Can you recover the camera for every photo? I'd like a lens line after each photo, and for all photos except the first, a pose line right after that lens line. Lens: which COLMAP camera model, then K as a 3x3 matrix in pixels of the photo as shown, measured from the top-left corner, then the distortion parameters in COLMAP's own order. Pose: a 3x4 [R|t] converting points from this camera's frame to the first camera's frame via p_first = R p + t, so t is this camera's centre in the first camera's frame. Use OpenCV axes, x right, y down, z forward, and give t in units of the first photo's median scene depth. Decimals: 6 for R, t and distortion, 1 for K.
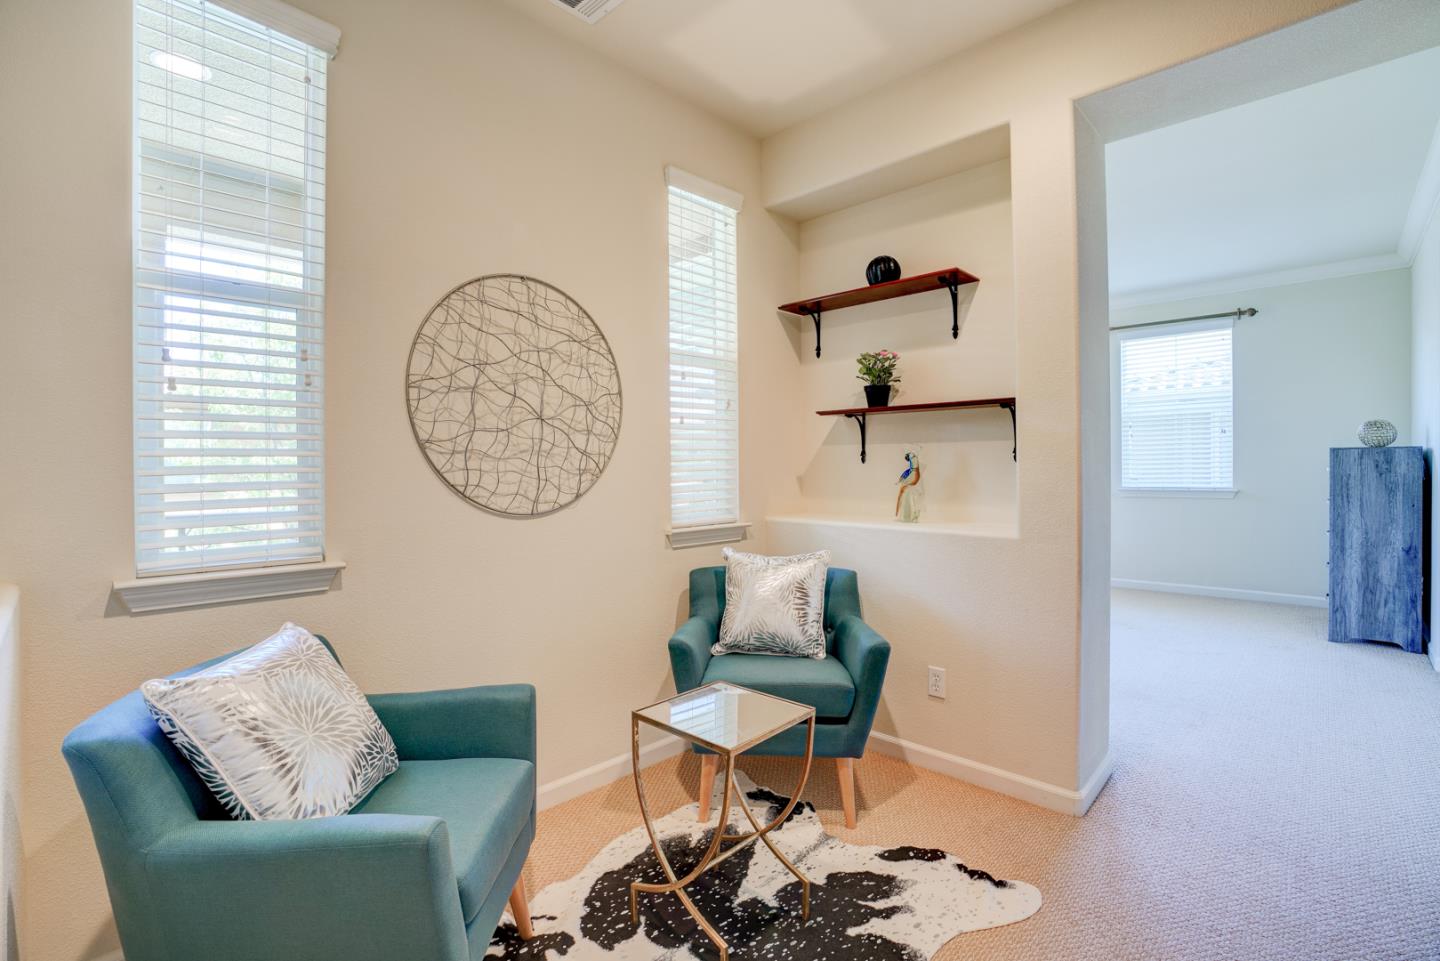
lens RADIAL K [[688.6, 0, 721.1], [0, 688.6, 468.1], [0, 0, 1]] dist [-0.021355, 0.003090]
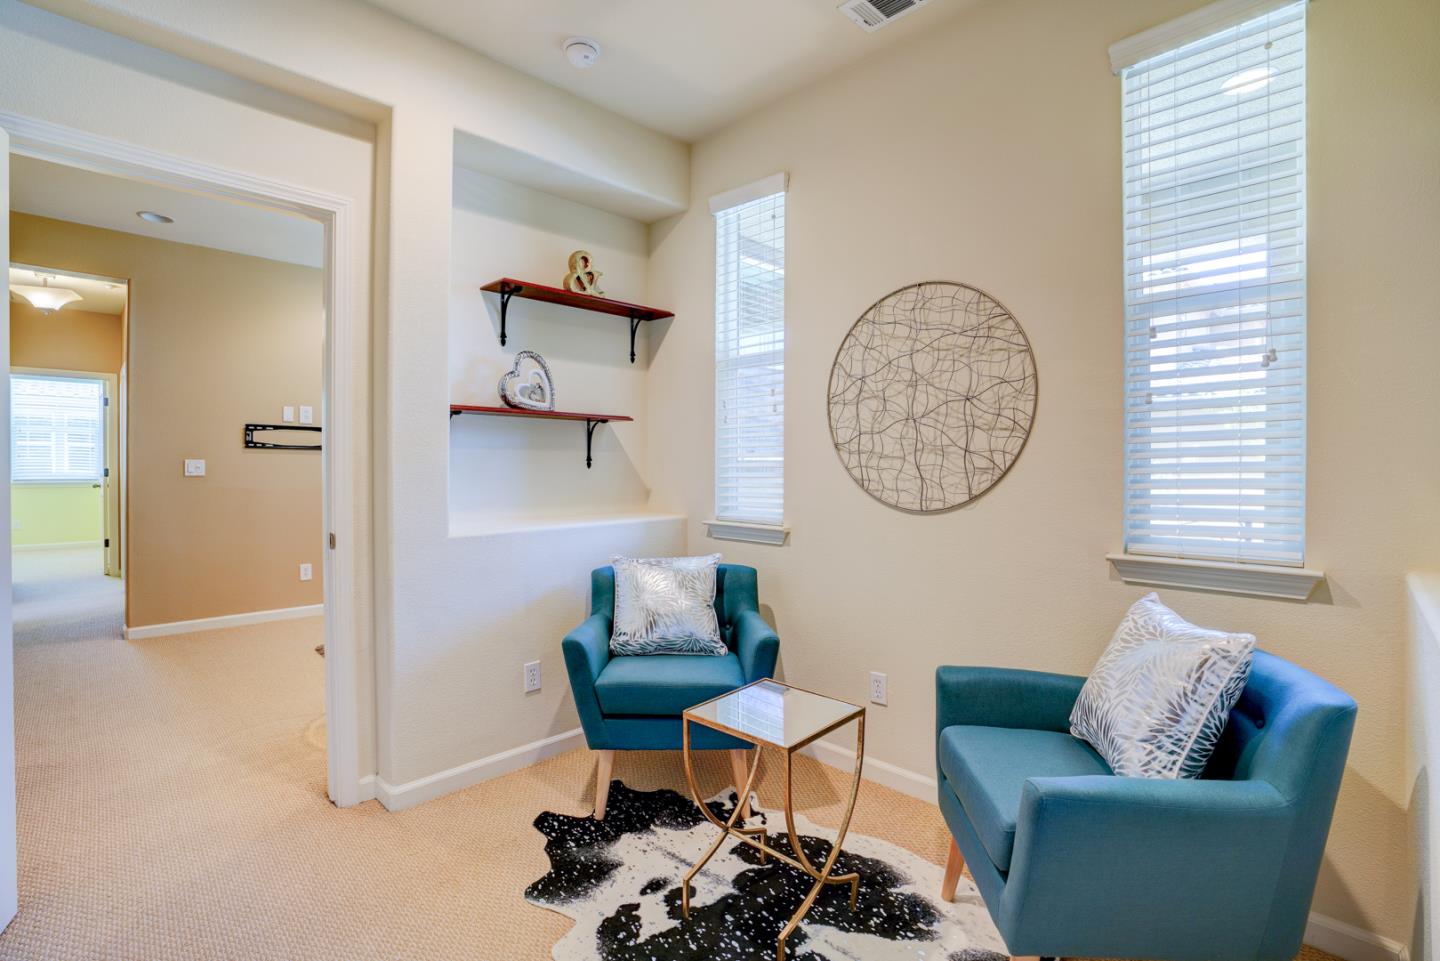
lens RADIAL K [[688.6, 0, 715.9], [0, 688.6, 465.9], [0, 0, 1]] dist [-0.021355, 0.003090]
pose [[-0.031727, 0.012525, -0.999418, 0.835918], [0.000037, 0.999921, 0.012530, -0.014854], [0.999497, 0.000361, -0.031725, 0.782571]]
